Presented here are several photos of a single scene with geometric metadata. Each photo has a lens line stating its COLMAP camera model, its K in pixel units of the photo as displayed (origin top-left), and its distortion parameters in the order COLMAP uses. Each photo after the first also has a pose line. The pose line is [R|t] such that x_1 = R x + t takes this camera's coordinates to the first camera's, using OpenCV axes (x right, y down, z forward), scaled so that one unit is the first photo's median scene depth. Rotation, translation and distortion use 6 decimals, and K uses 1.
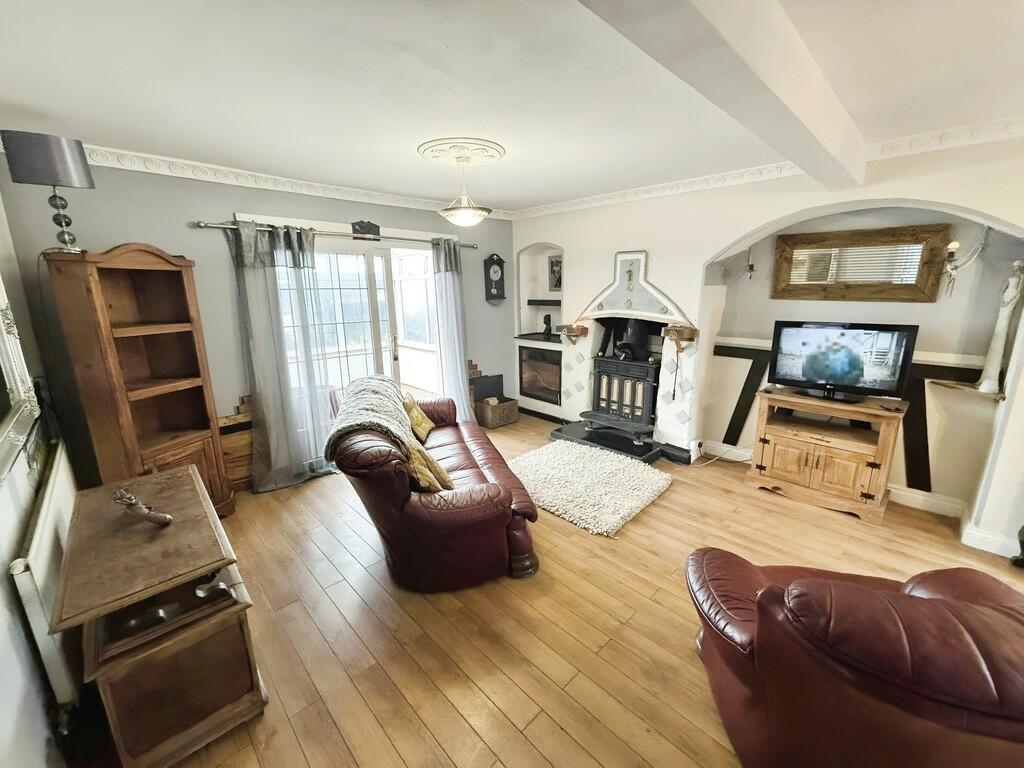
lens RADIAL K [[416.8, 0, 510.0], [0, 416.8, 385.5], [0, 0, 1]] dist [0.009537, -0.002693]
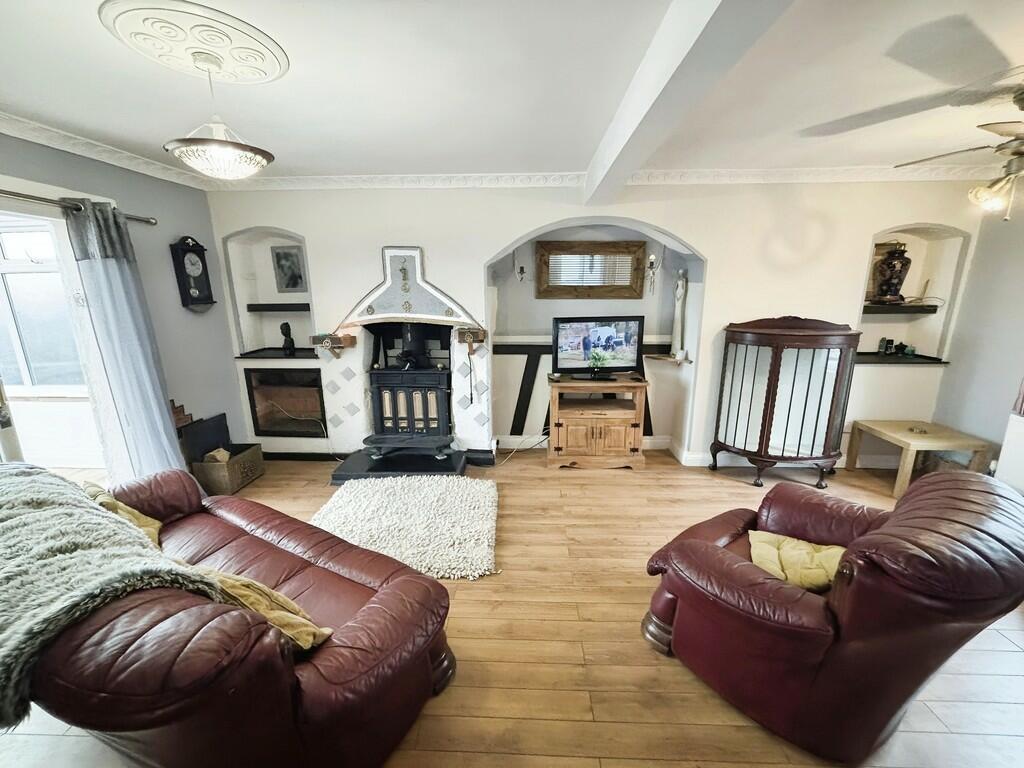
lens RADIAL K [[416.8, 0, 512.7], [0, 416.8, 384.1], [0, 0, 1]] dist [0.009537, -0.002693]
pose [[0.721063, -0.151127, 0.676187, -0.189057], [0.159751, 0.985891, 0.049992, -0.044375], [-0.674201, 0.071974, 0.735032, 0.228040]]
